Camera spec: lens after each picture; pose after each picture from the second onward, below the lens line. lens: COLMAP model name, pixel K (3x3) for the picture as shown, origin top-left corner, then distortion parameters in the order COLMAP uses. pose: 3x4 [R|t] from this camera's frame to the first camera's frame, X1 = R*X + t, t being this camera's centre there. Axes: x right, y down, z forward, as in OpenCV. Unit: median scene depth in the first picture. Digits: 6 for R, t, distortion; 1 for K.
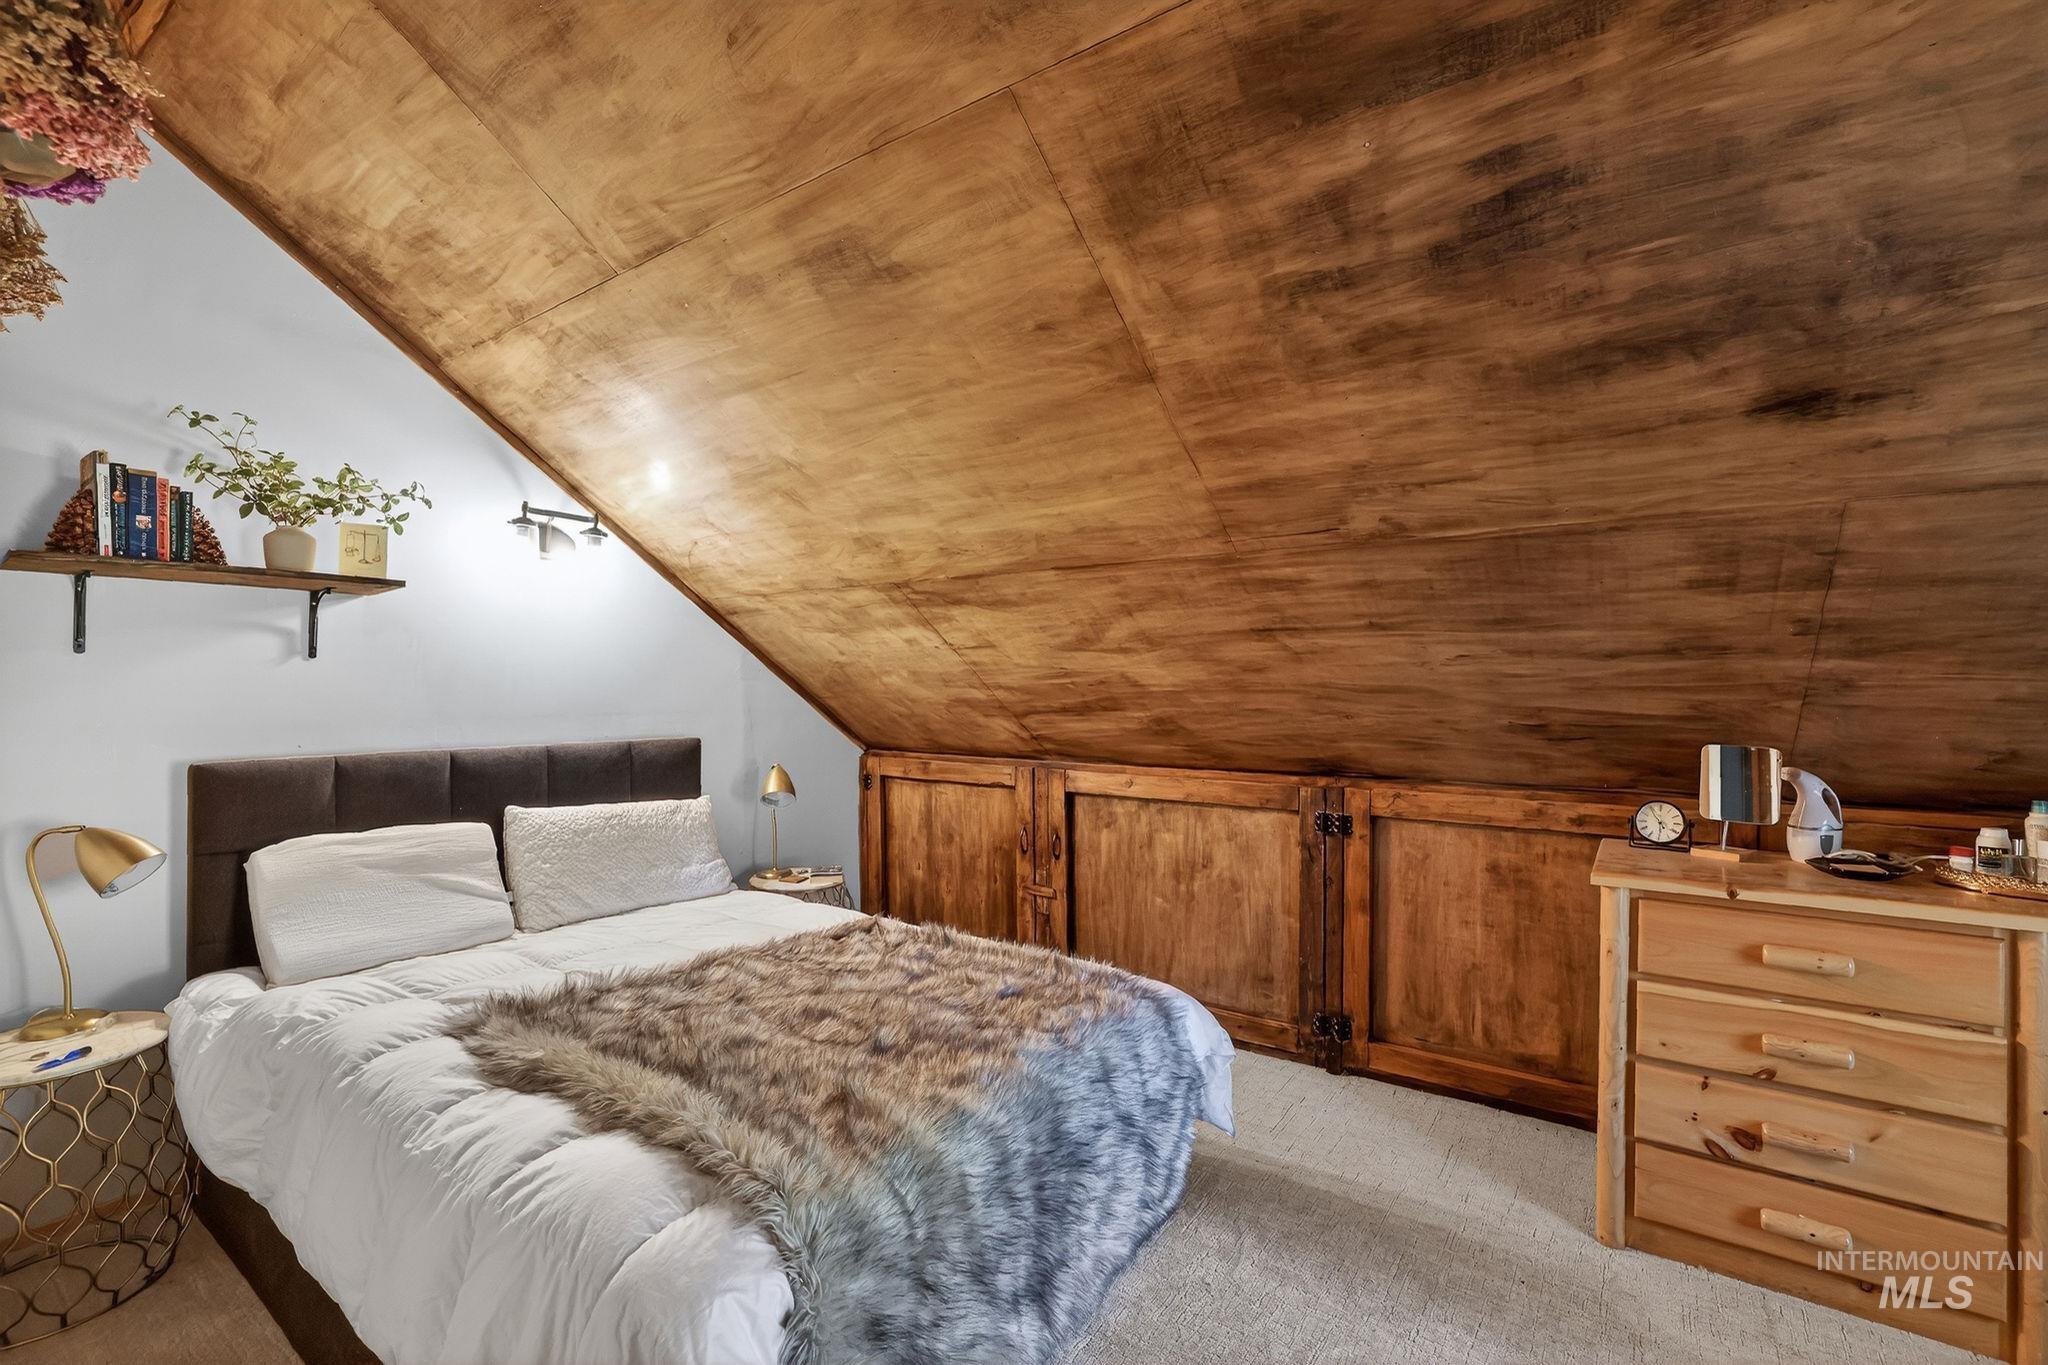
lens RADIAL K [[881.8, 0, 1024.3], [0, 881.8, 676.8], [0, 0, 1]] dist [-0.024898, 0.003982]
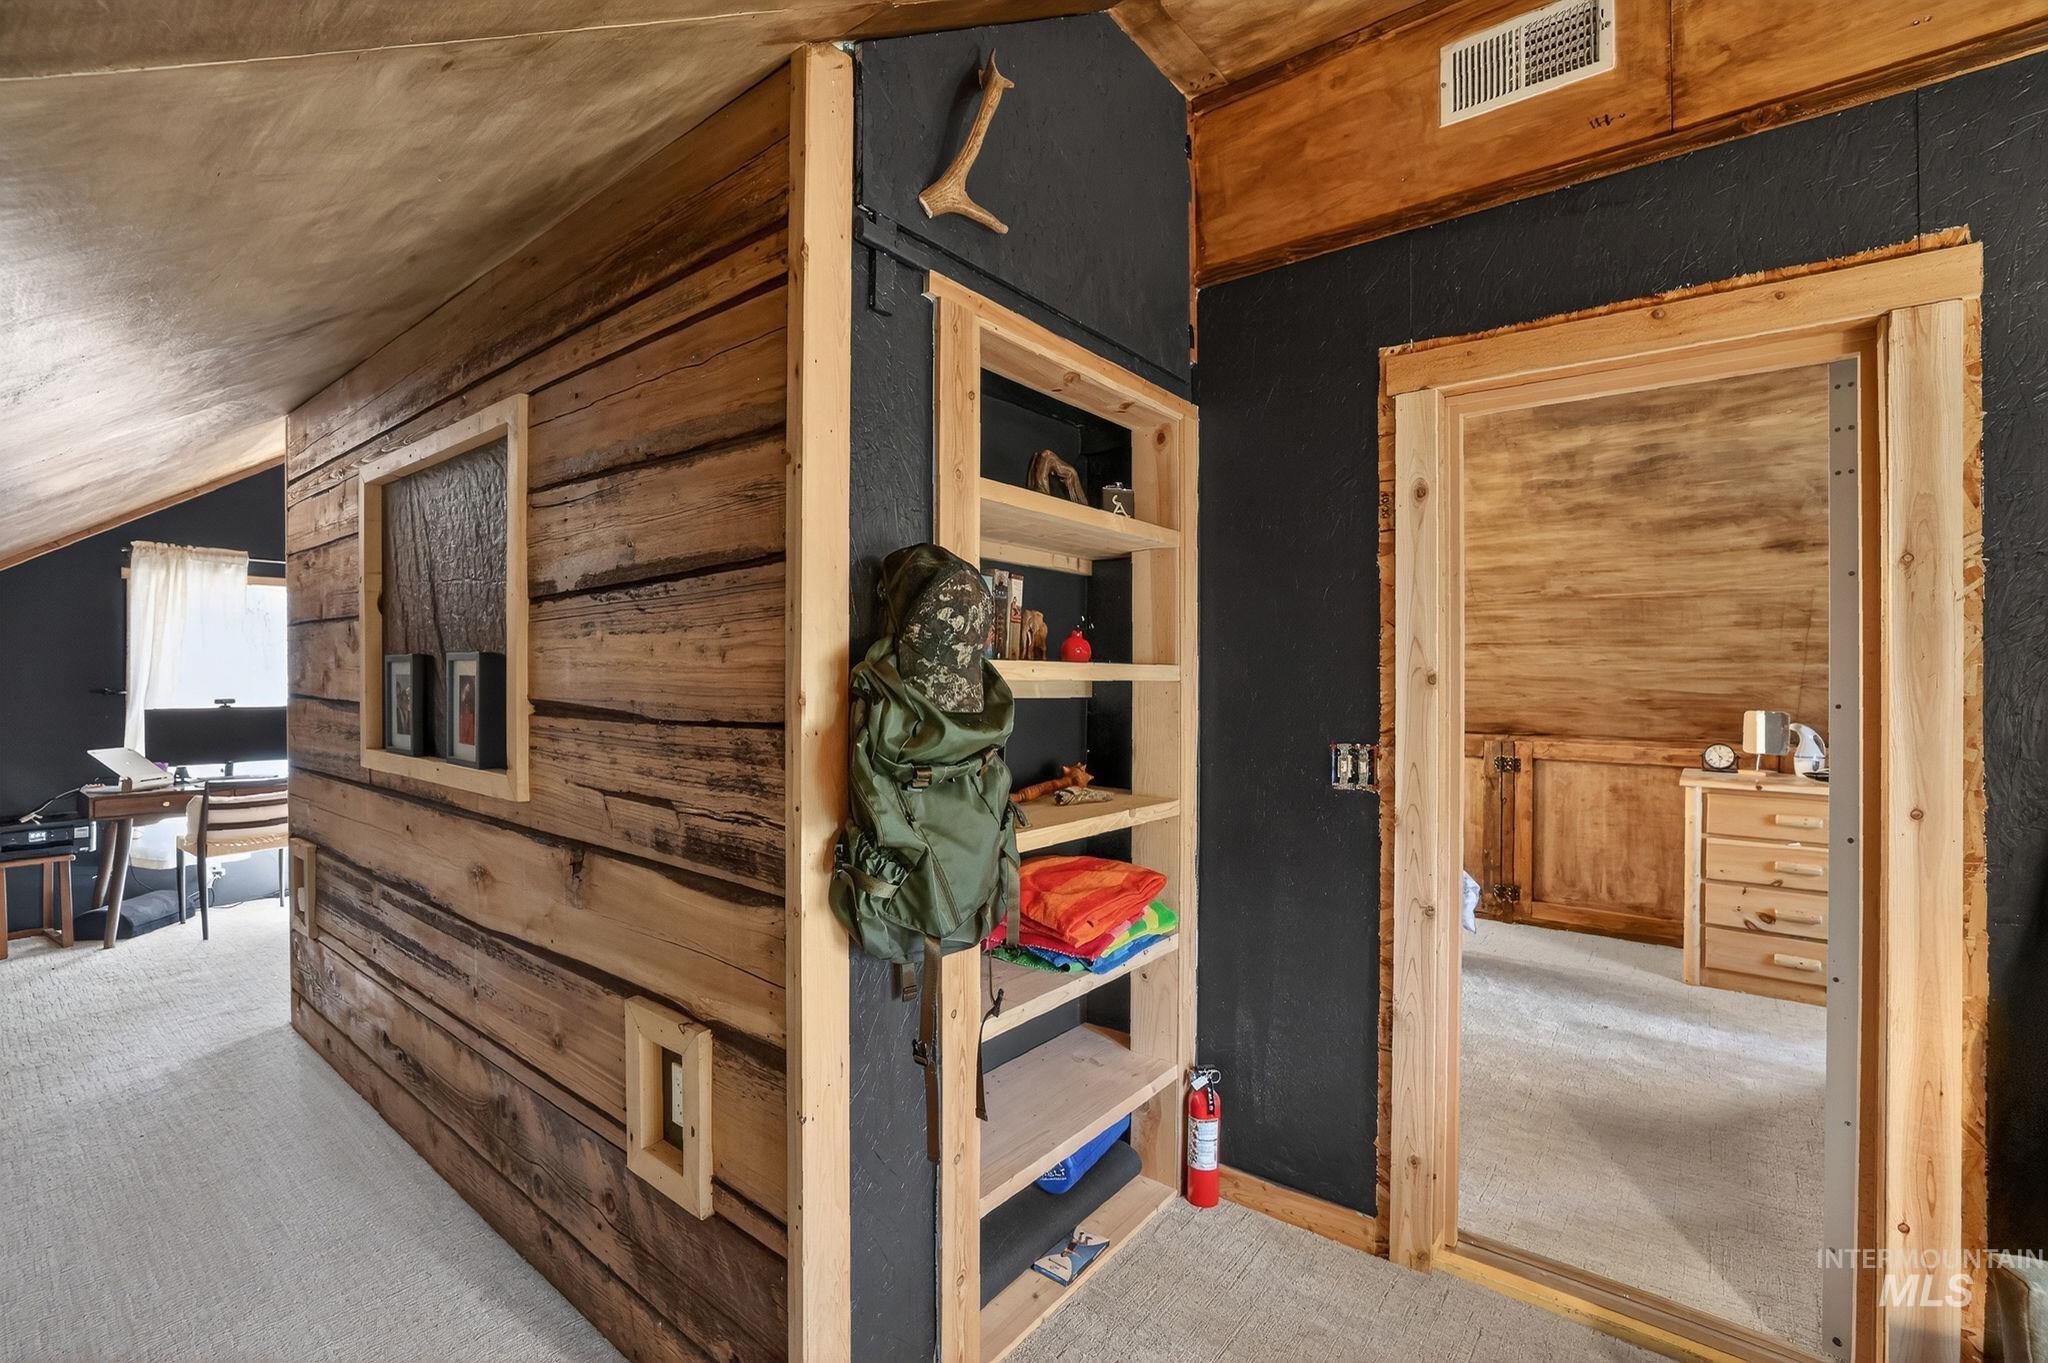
lens RADIAL K [[881.8, 0, 1028.4], [0, 881.8, 667.2], [0, 0, 1]] dist [-0.024898, 0.003982]
pose [[0.999093, 0.002205, -0.042523, -0.621208], [-0.002201, 0.999998, 0.000147, -0.007500], [0.042524, -0.000053, 0.999095, -0.855712]]
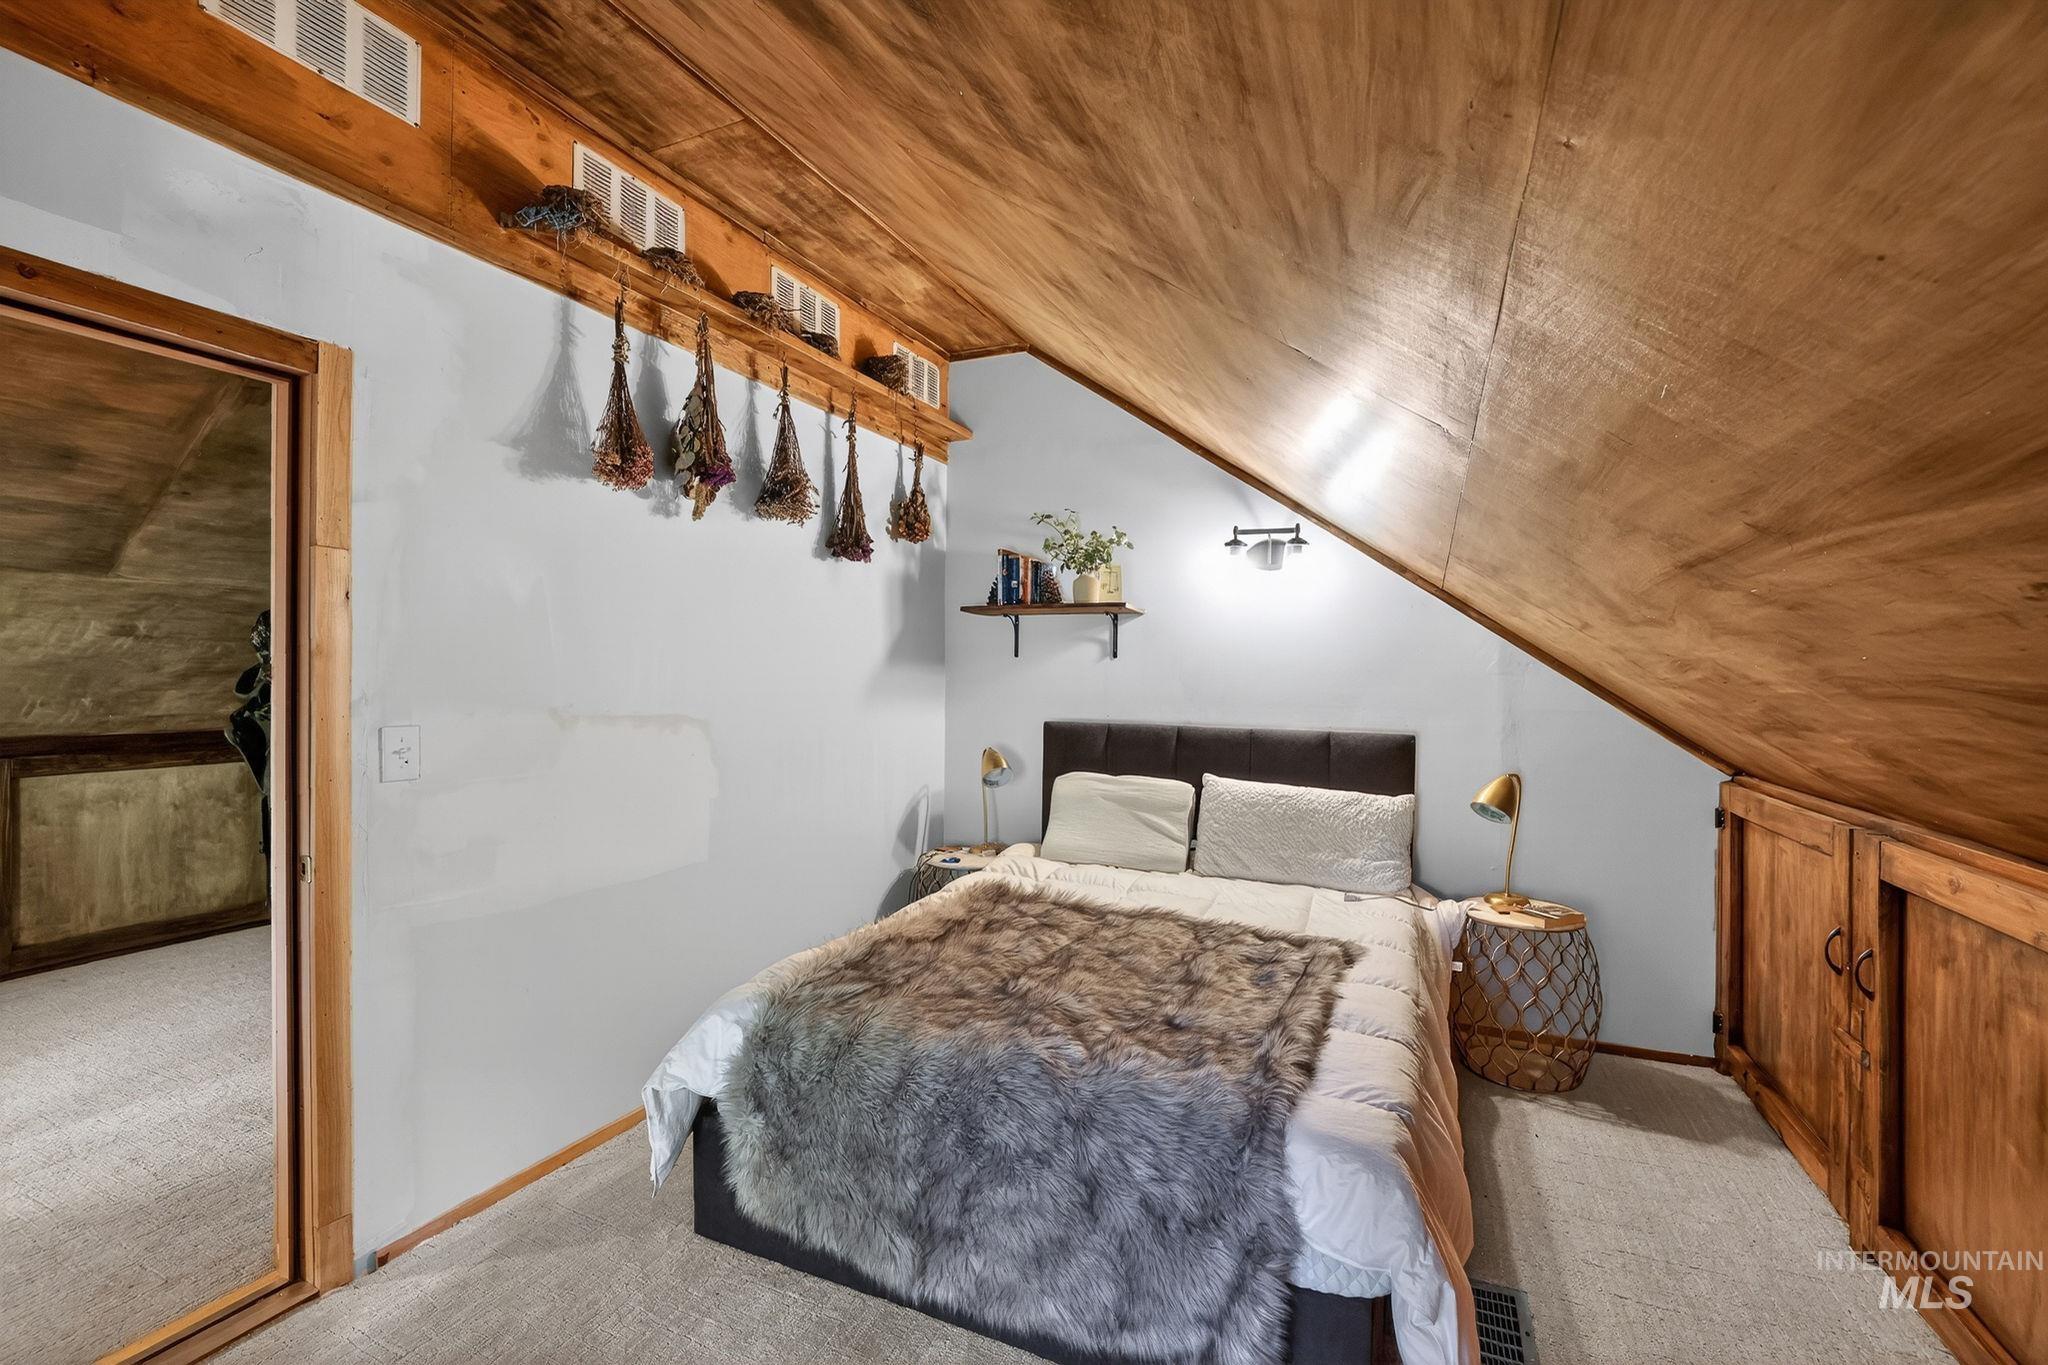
lens RADIAL K [[881.8, 0, 1032.2], [0, 881.8, 692.2], [0, 0, 1]] dist [-0.024898, 0.003982]
pose [[0.207259, 0.020931, -0.978062, 0.783823], [-0.004766, 0.999781, 0.020386, 0.008677], [0.978274, 0.000436, 0.207313, 0.645375]]
